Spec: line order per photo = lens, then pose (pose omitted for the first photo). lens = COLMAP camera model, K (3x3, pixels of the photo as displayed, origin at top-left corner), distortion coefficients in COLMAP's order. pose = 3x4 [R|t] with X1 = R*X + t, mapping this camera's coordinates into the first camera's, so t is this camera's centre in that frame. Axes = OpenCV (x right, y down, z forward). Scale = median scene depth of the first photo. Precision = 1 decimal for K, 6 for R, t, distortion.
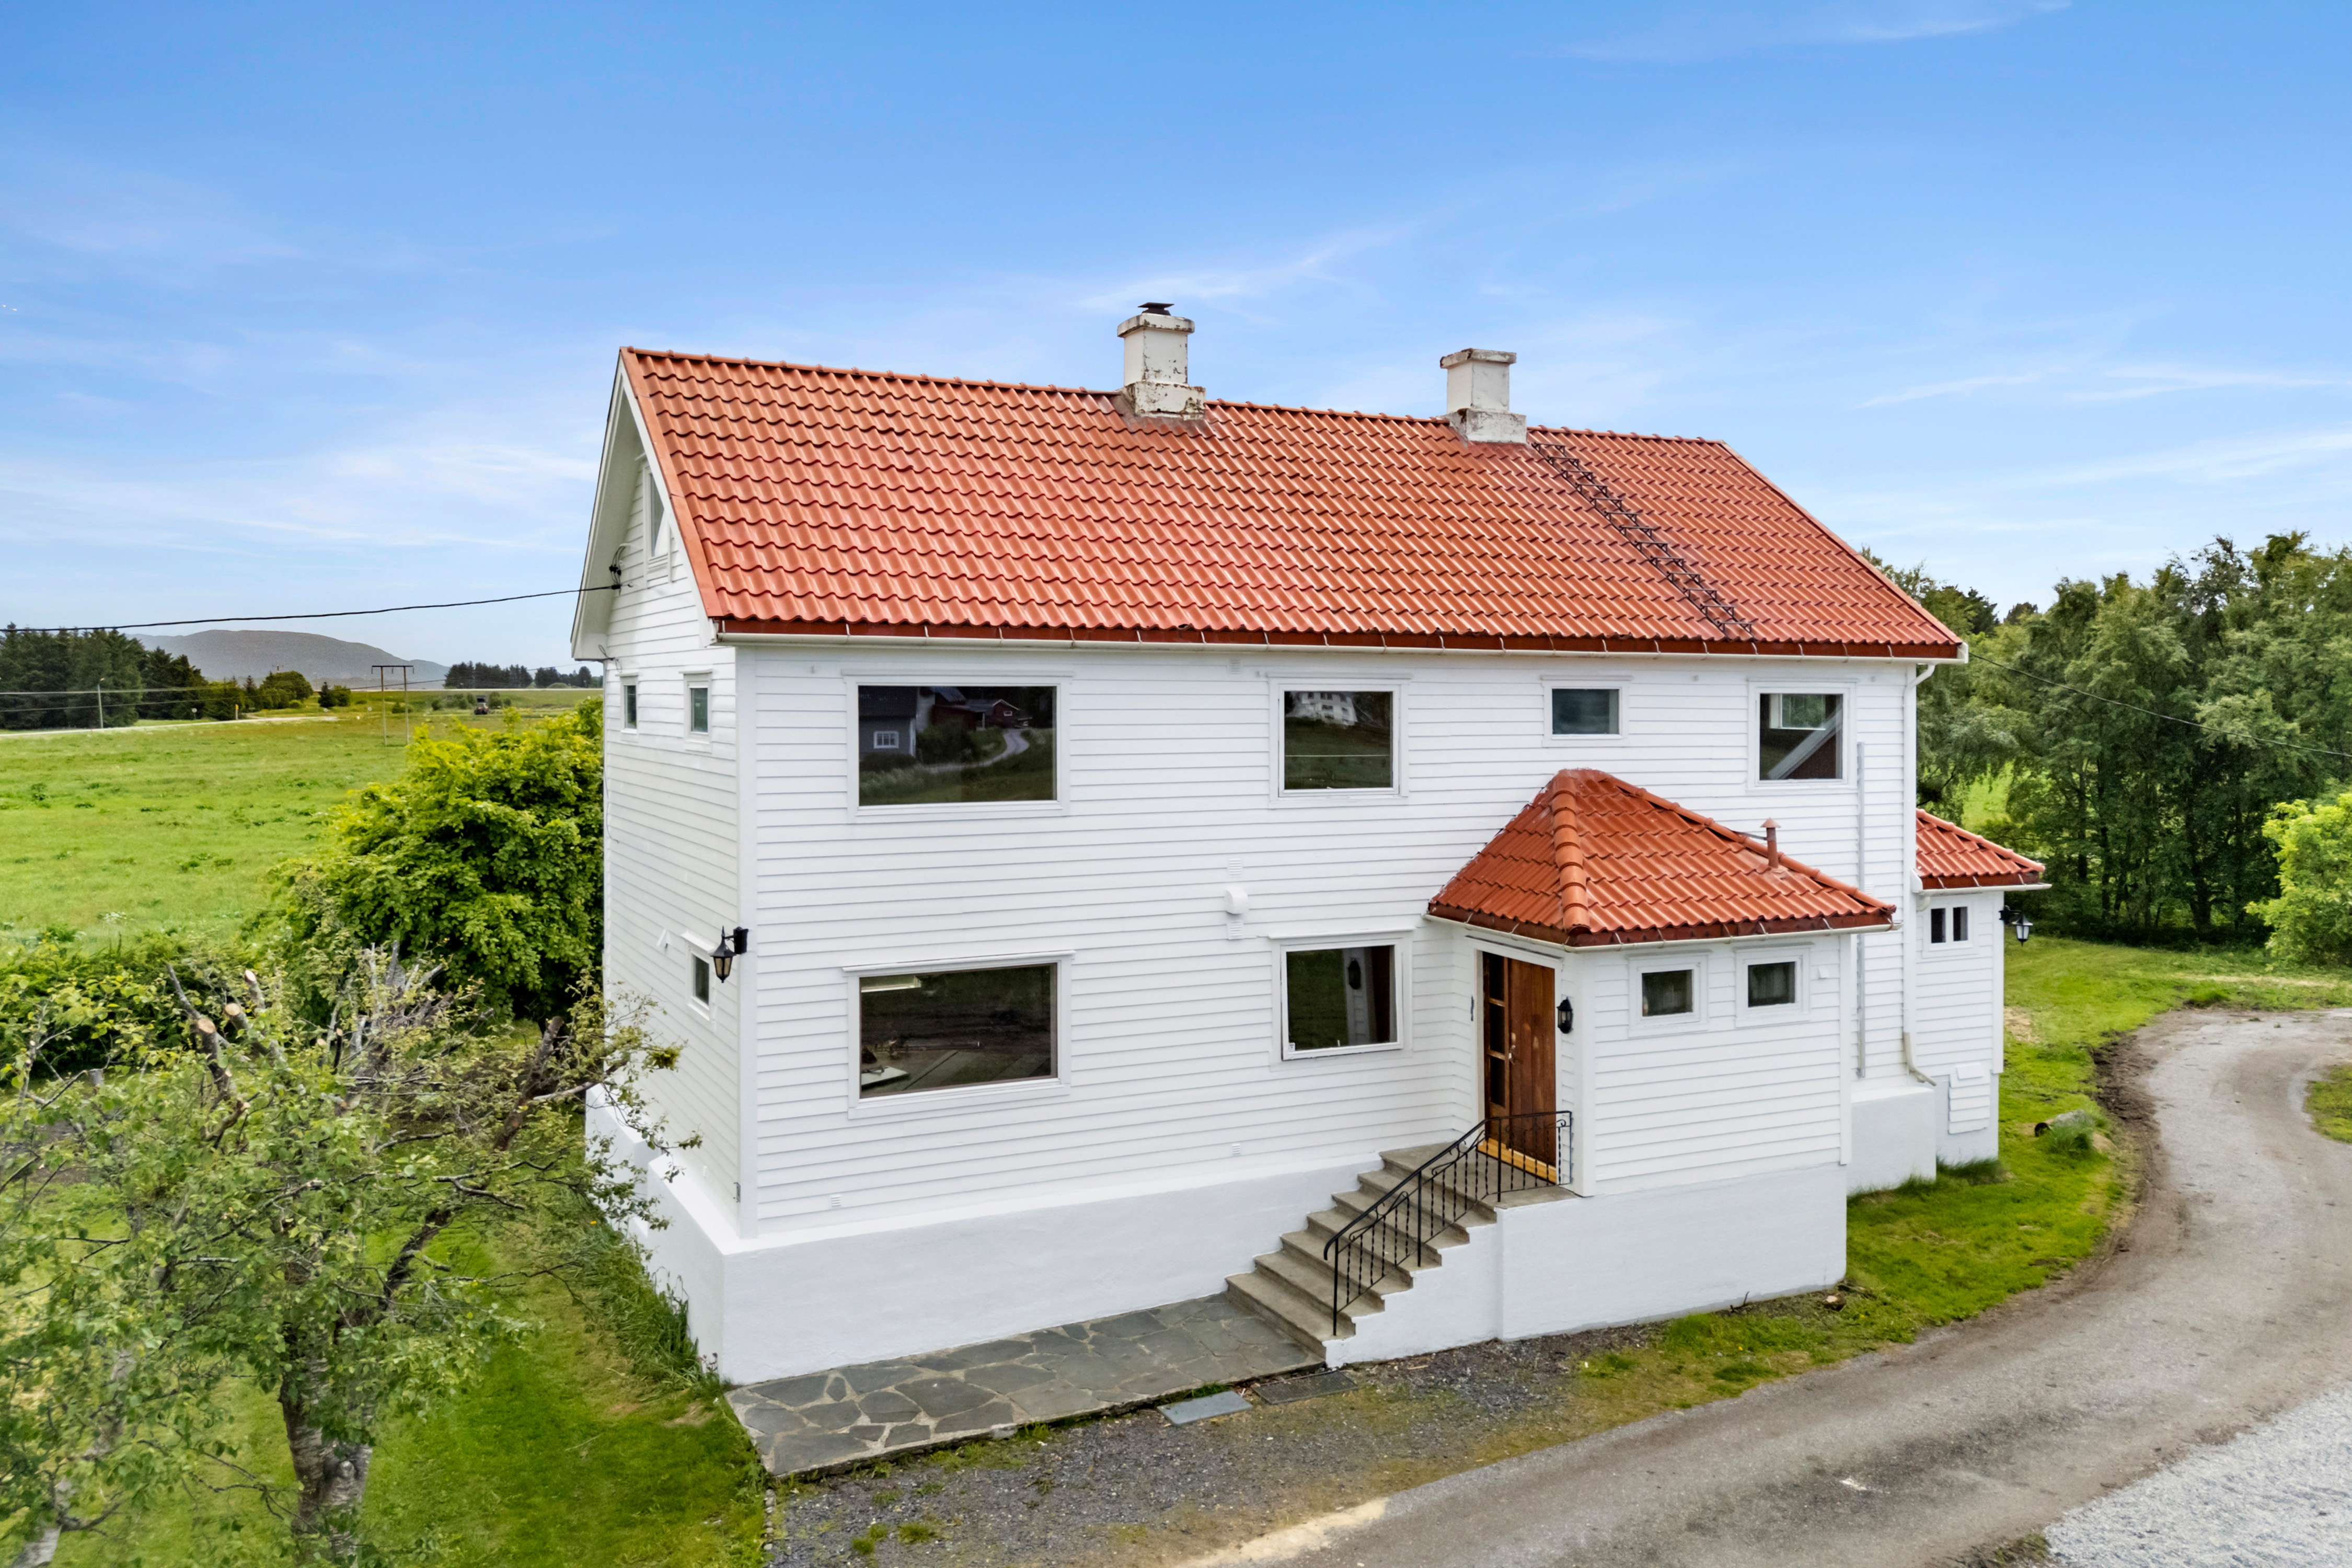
lens RADIAL K [[1740.7, 0, 1184.8], [0, 1740.7, 723.1], [0, 0, 1]] dist [0.103353, -0.130480]
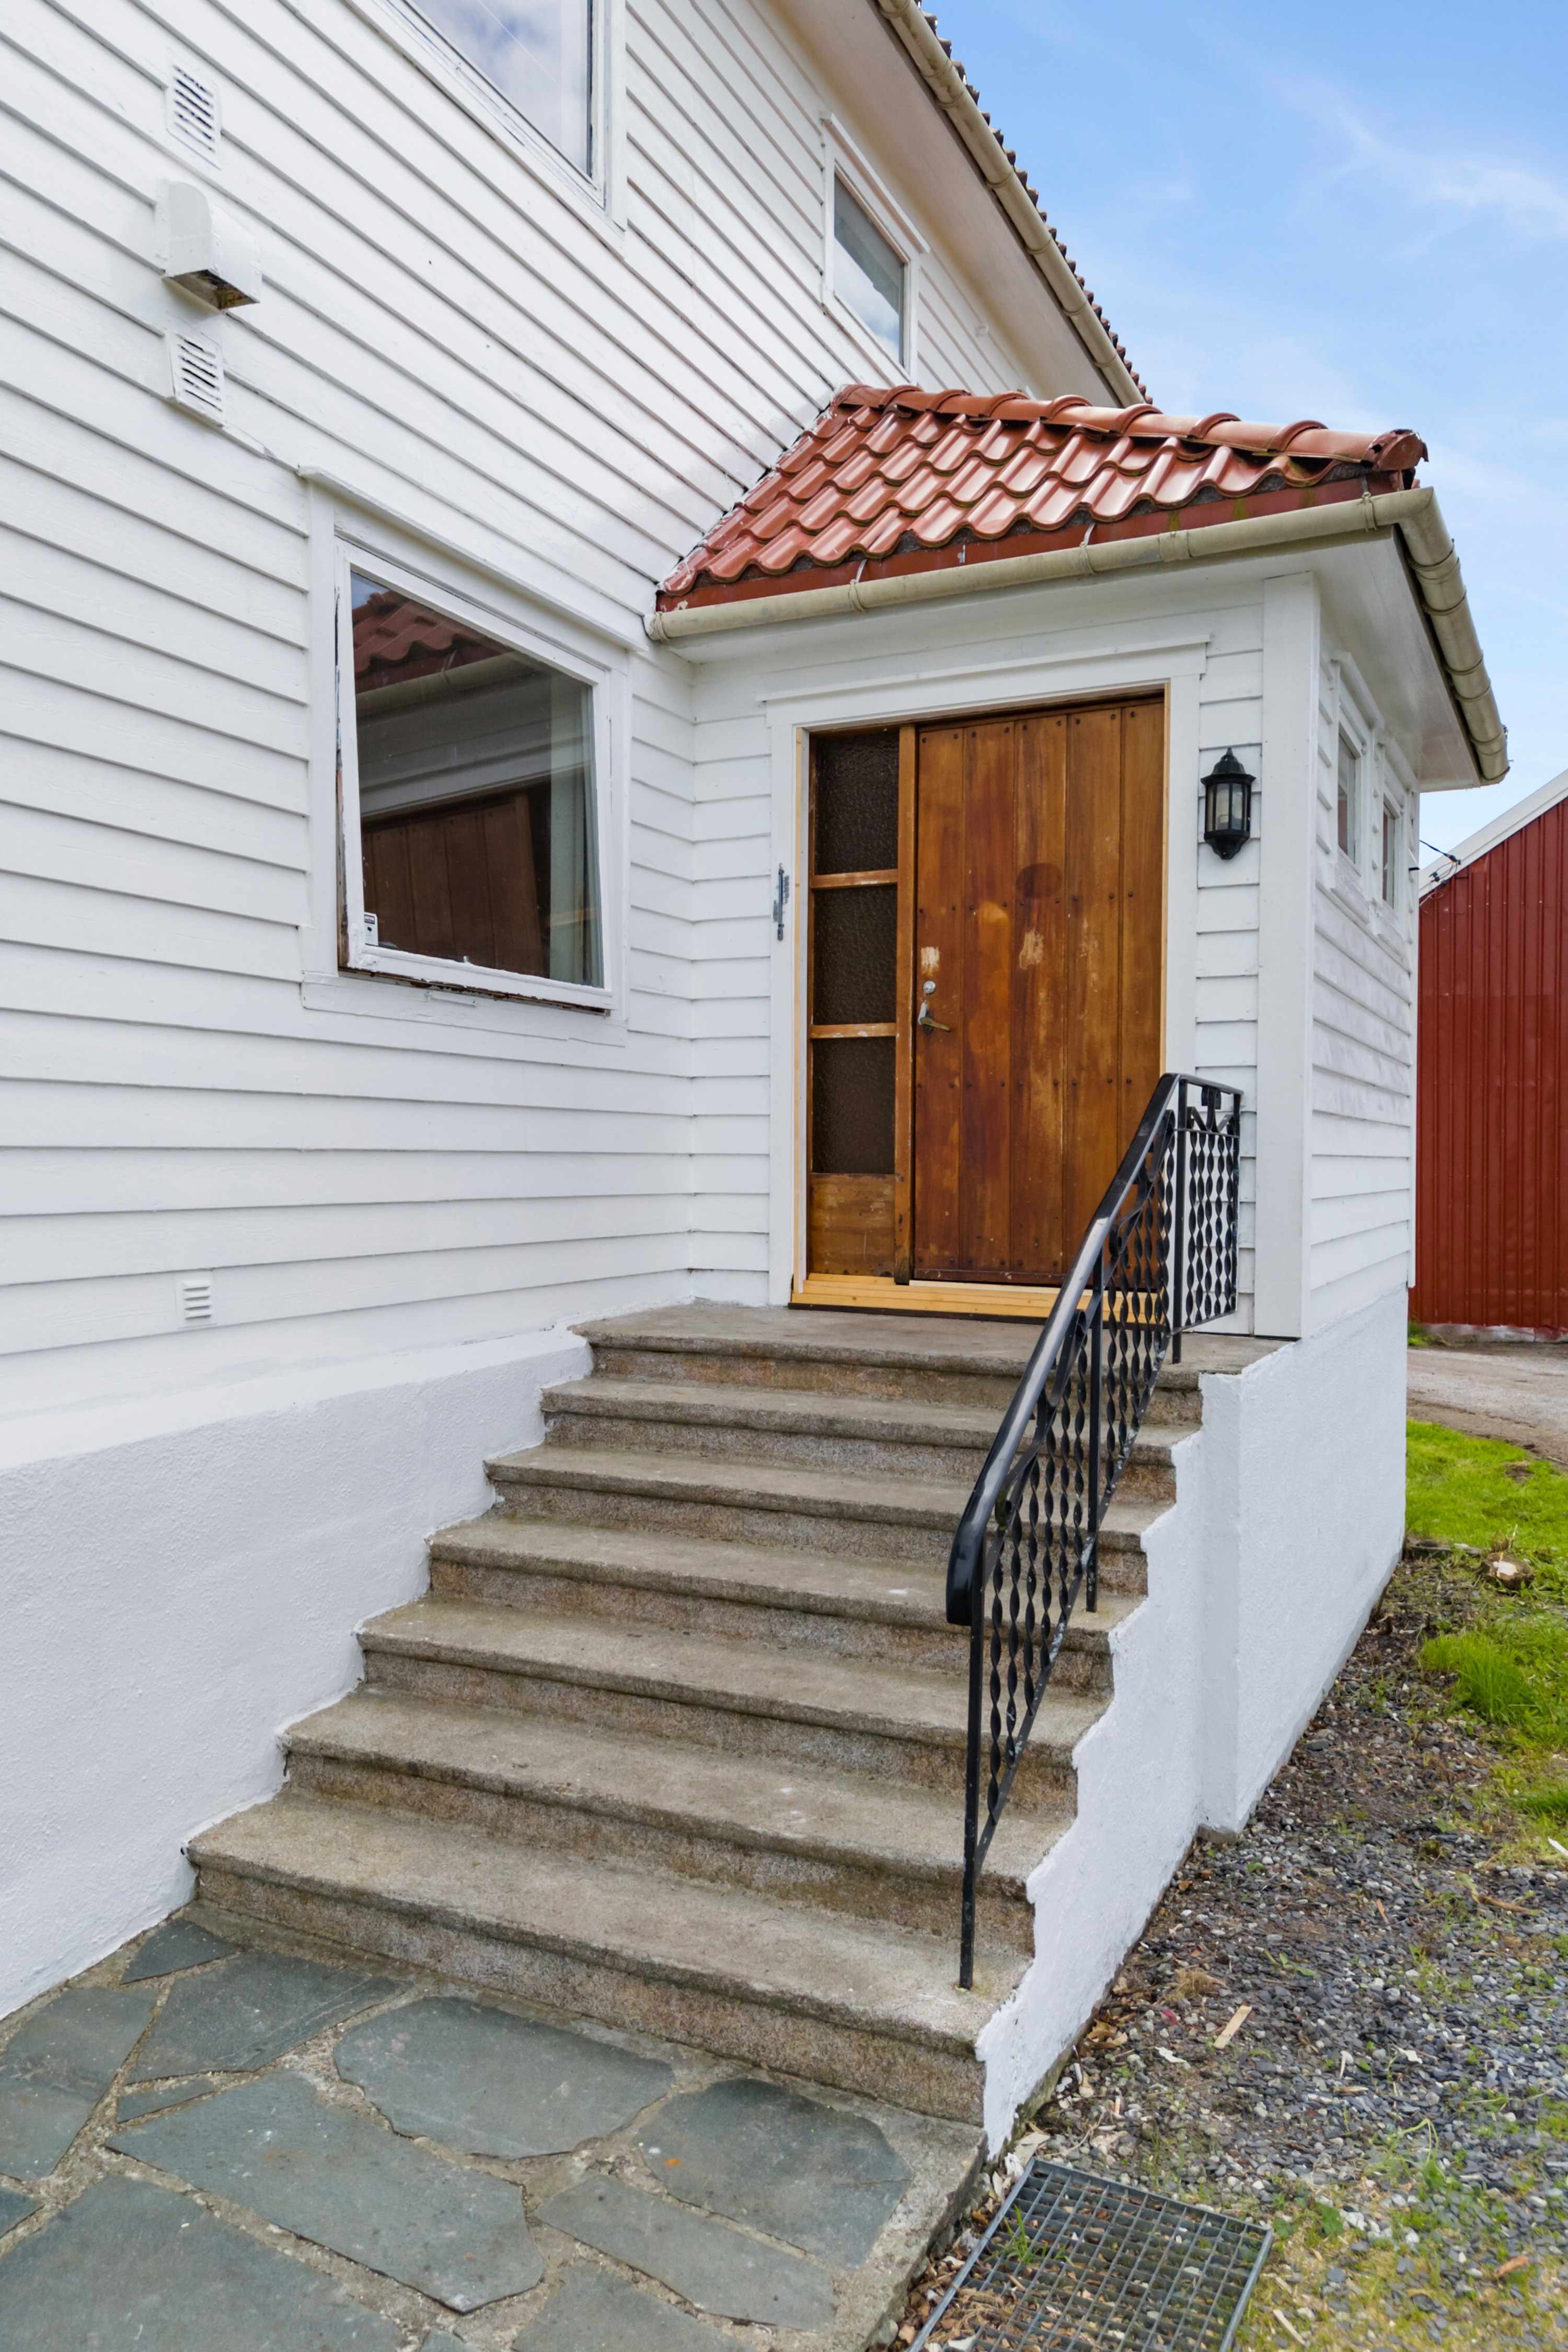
lens RADIAL K [[1740.7, 0, 717.9], [0, 1740.7, 1172.1], [0, 0, 1]] dist [0.103353, -0.130480]
pose [[0.807944, -0.008269, 0.589201, -0.051422], [0.012232, 0.999921, -0.002740, 0.220699], [-0.589132, 0.009421, 0.807982, 0.739941]]
